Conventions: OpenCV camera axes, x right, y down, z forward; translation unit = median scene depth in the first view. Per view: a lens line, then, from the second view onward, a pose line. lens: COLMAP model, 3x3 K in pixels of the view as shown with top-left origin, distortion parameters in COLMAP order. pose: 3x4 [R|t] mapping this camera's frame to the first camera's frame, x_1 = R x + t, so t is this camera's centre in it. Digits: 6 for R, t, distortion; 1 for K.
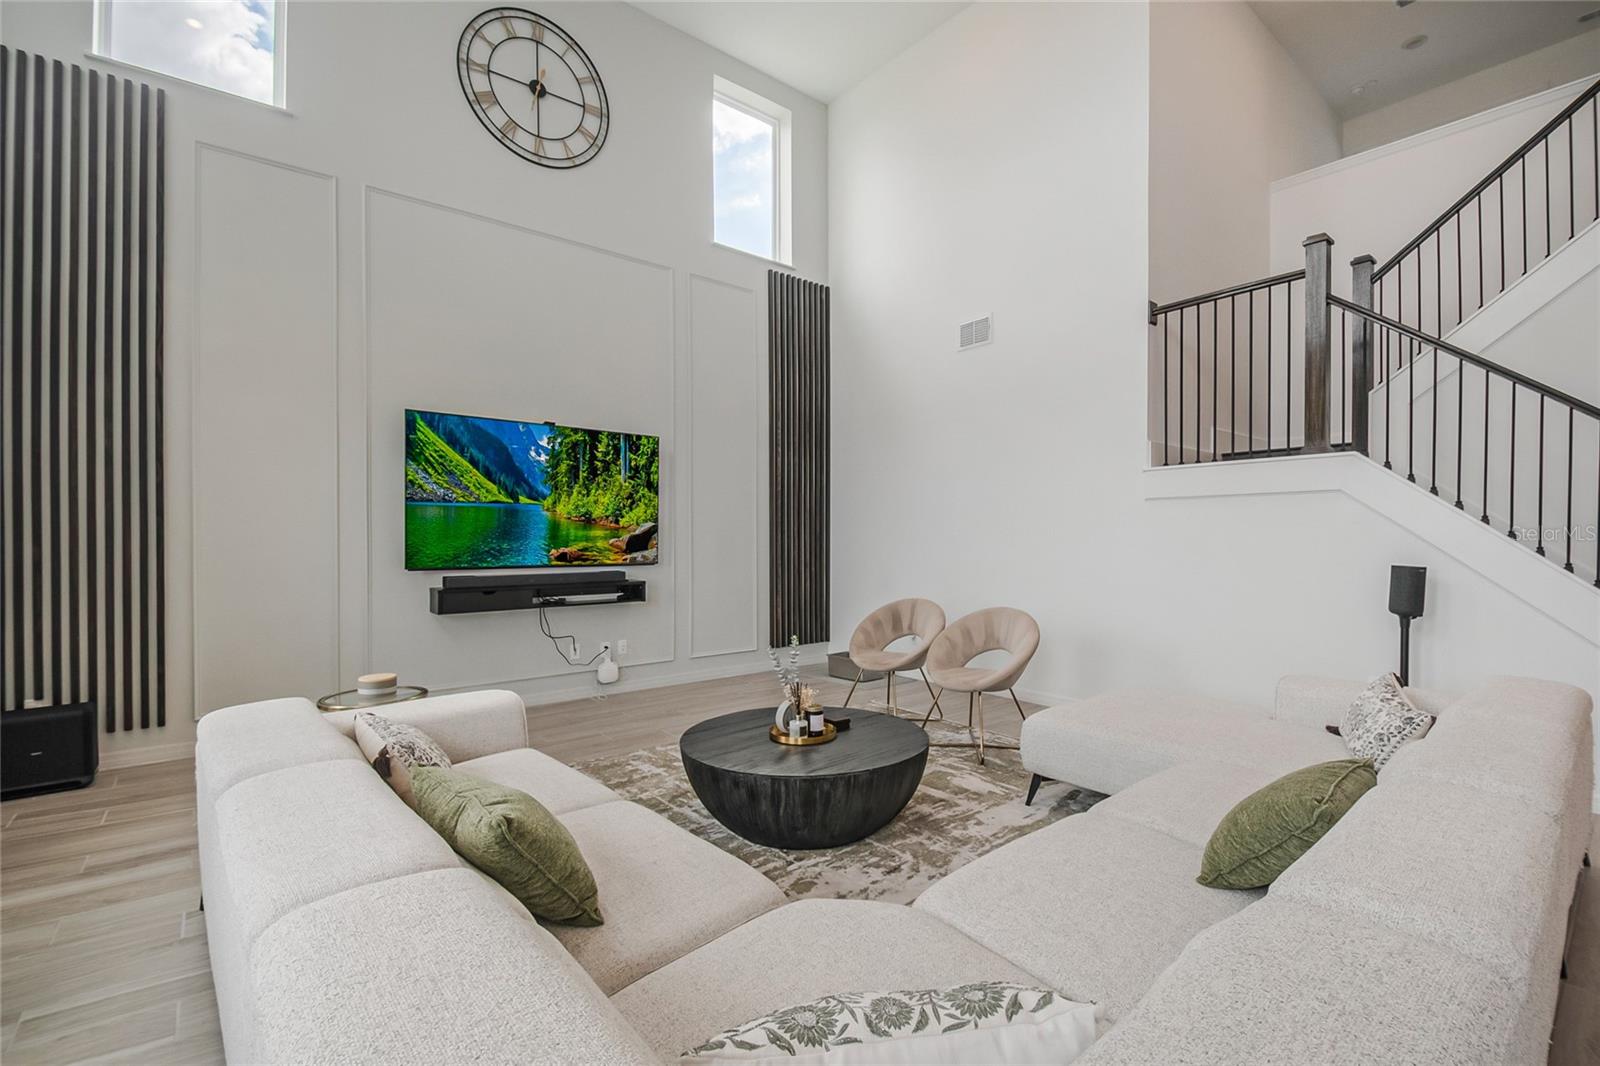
lens RADIAL K [[714.4, 0, 804.8], [0, 714.4, 538.8], [0, 0, 1]] dist [-0.007789, -0.008945]
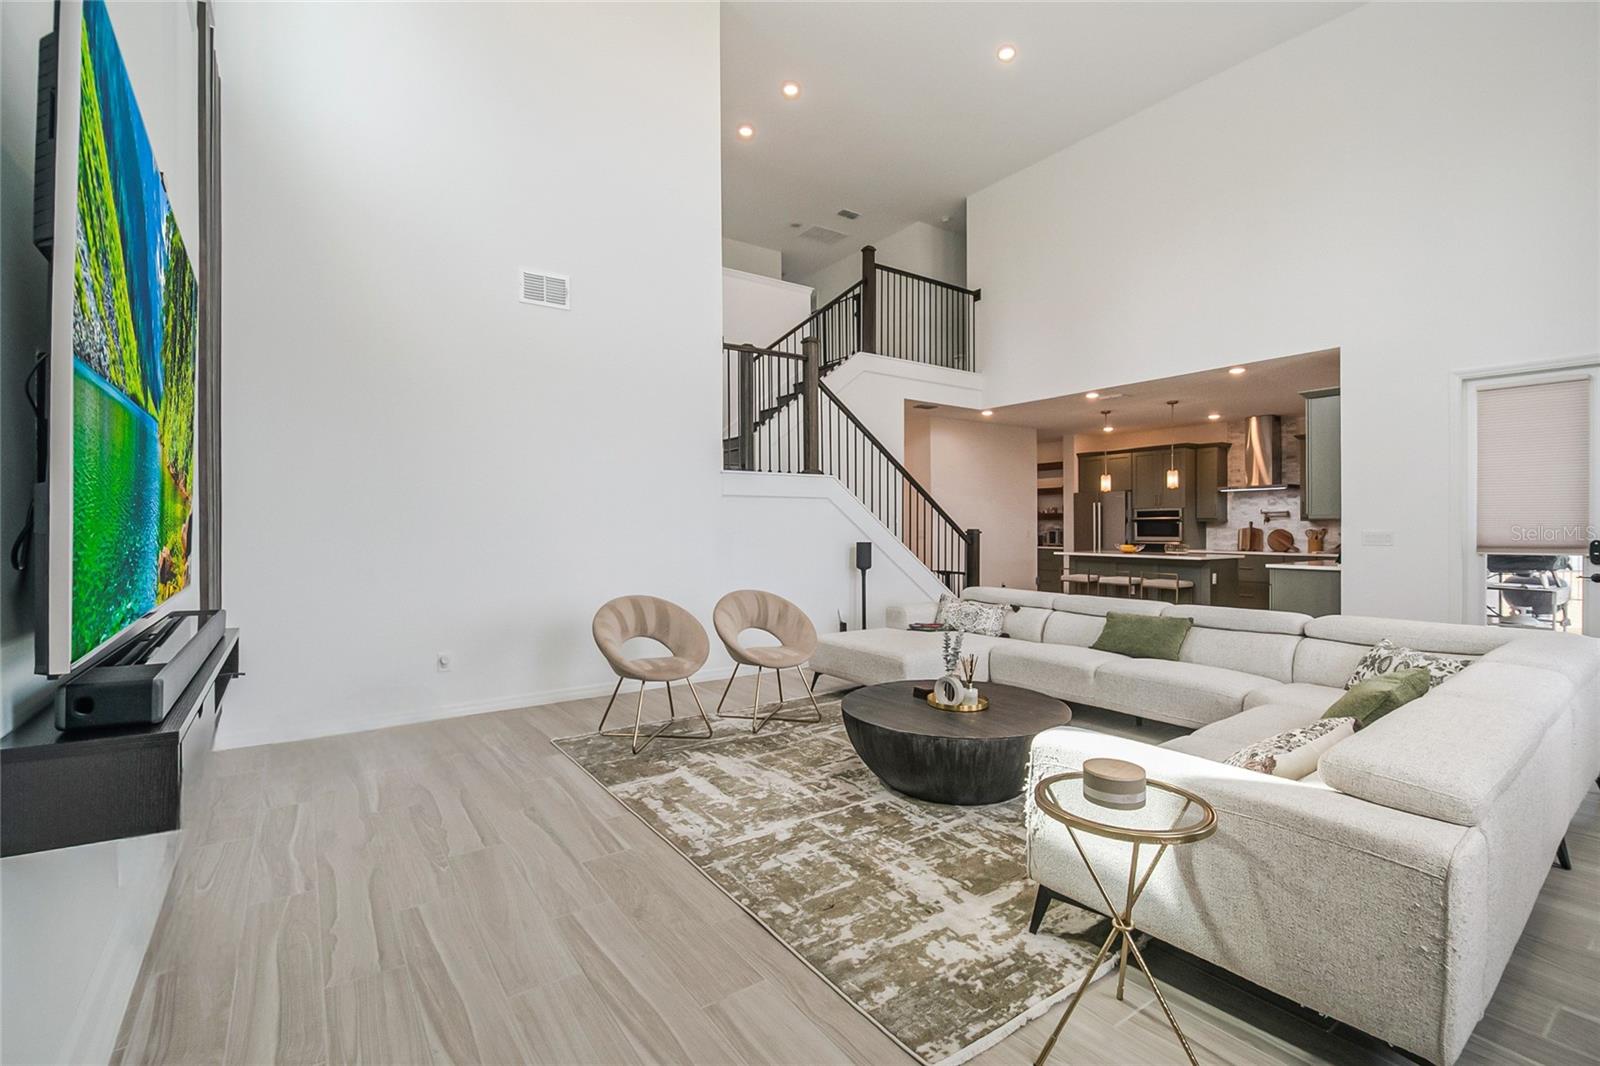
lens RADIAL K [[714.4, 0, 825.6], [0, 714.4, 526.4], [0, 0, 1]] dist [-0.007789, -0.008945]
pose [[0.058570, 0.001973, 0.998281, -0.651712], [0.005017, 0.999985, -0.002271, 0.002329], [-0.998271, 0.005141, 0.058559, 0.663800]]
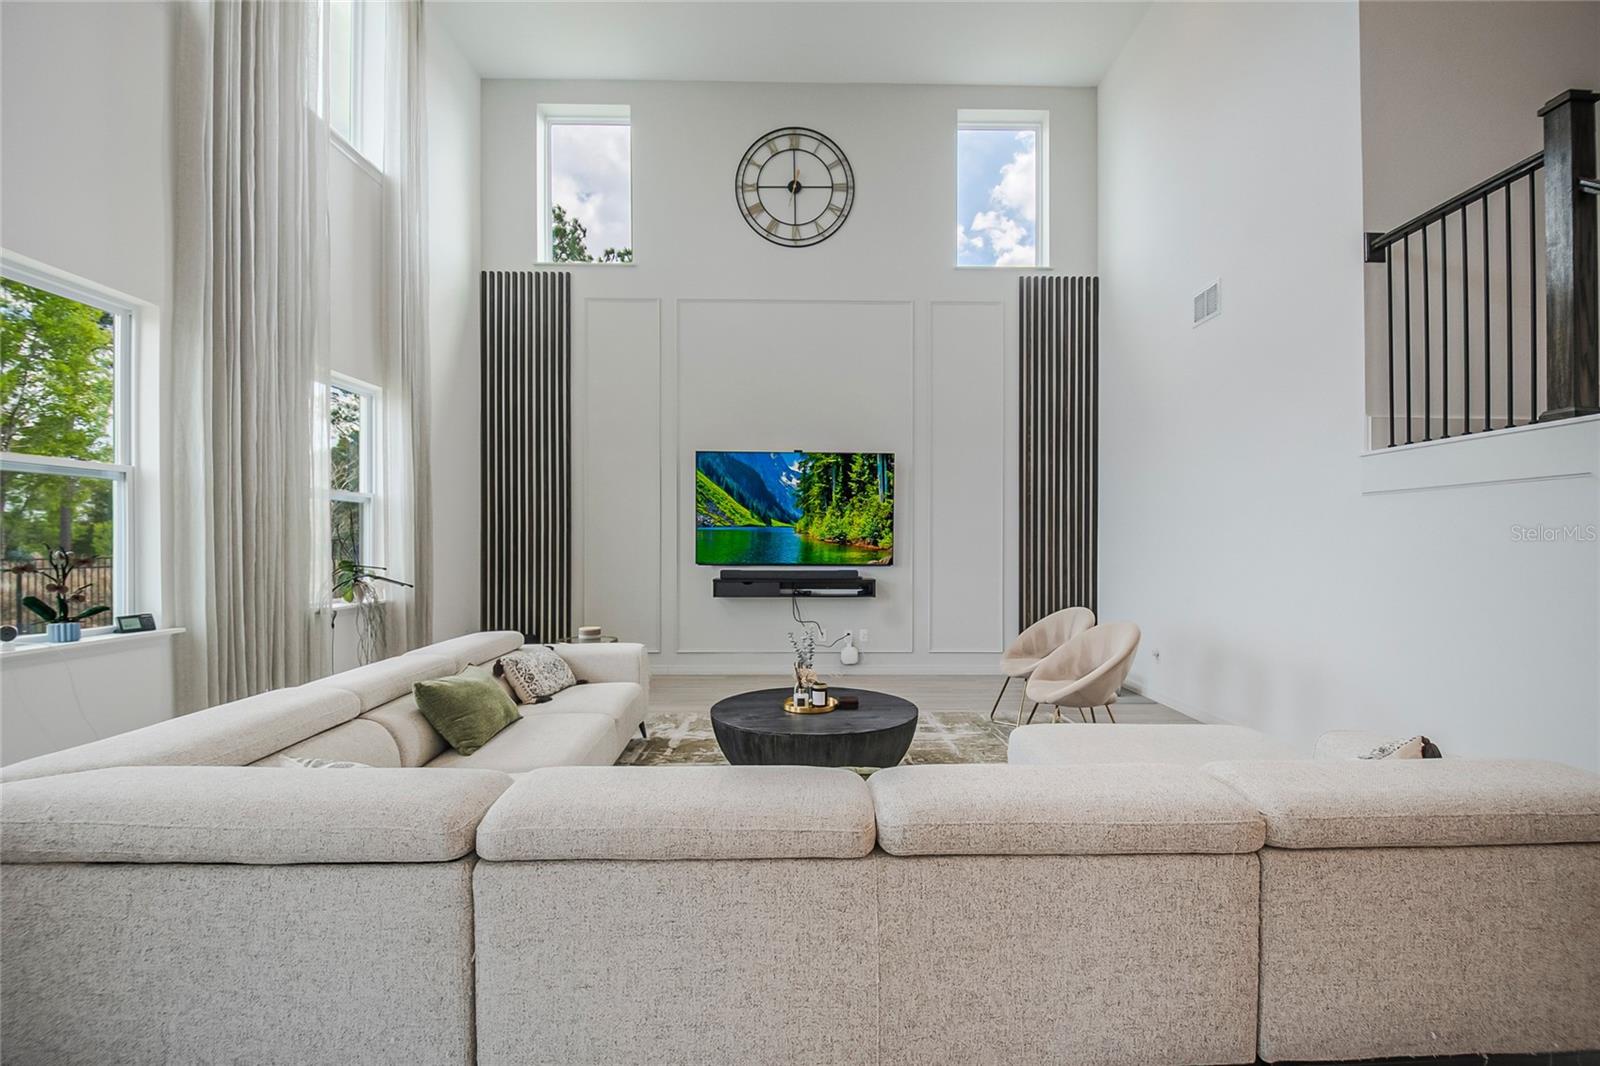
lens RADIAL K [[709.3, 0, 801.0], [0, 709.3, 545.0], [0, 0, 1]] dist [-0.011642, -0.000593]
pose [[0.772411, 0.002929, -0.635116, 0.432412], [-0.003780, 0.999993, 0.000014, 0.001562], [0.635112, 0.002390, 0.772417, 0.039144]]
